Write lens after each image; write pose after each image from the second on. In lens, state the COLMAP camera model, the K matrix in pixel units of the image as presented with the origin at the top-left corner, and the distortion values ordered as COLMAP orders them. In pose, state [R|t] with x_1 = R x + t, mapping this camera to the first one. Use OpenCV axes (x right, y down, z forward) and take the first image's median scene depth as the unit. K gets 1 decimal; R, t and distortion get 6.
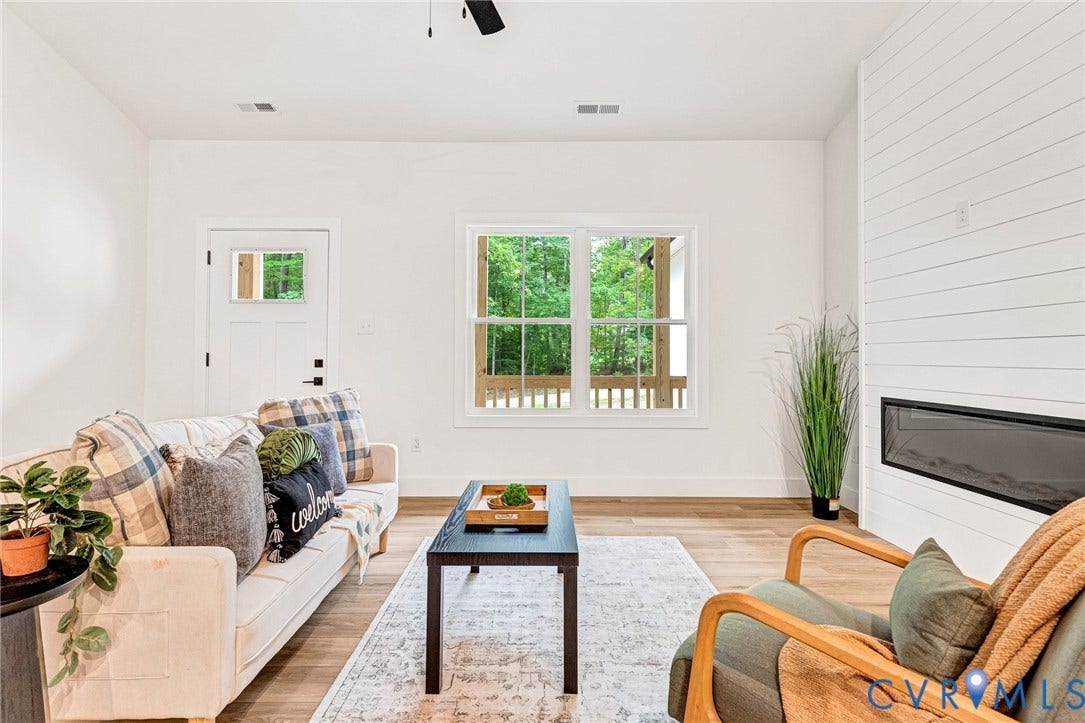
lens RADIAL K [[507.6, 0, 540.5], [0, 507.6, 357.7], [0, 0, 1]] dist [-0.001424, -0.000078]
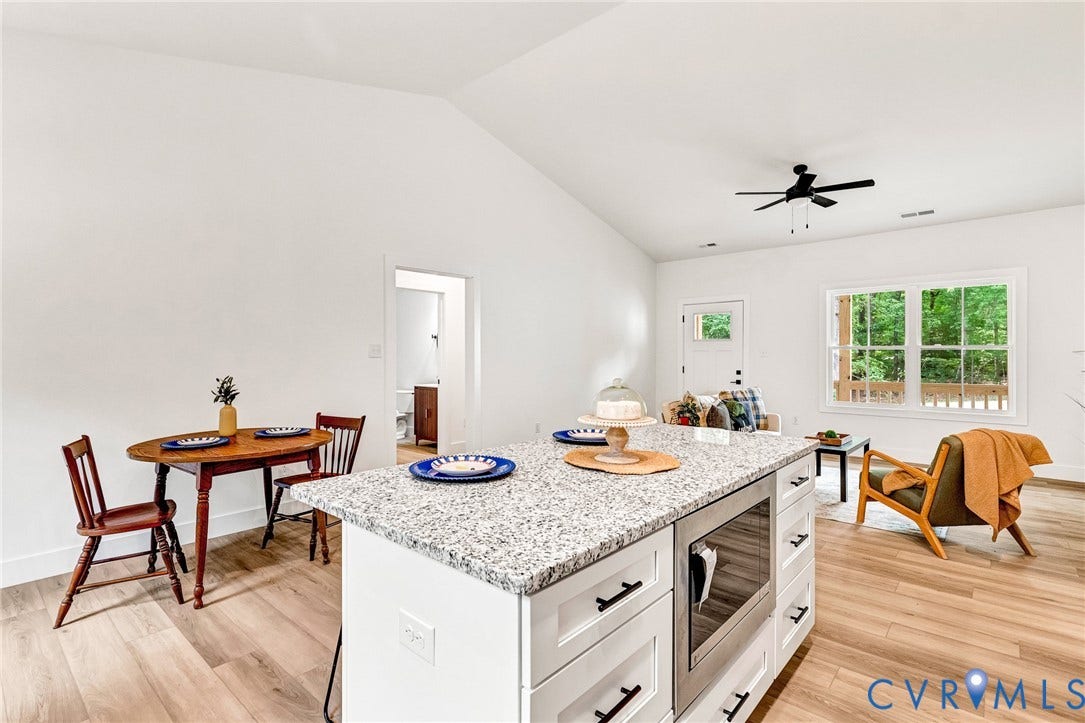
lens RADIAL K [[515.0, 0, 547.2], [0, 515.0, 357.2], [0, 0, 1]] dist [0.010850, -0.000764]
pose [[0.743494, -0.005001, -0.668724, 0.446214], [0.008681, 0.999960, 0.002173, -0.080149], [0.668686, -0.007421, 0.743508, -1.274031]]
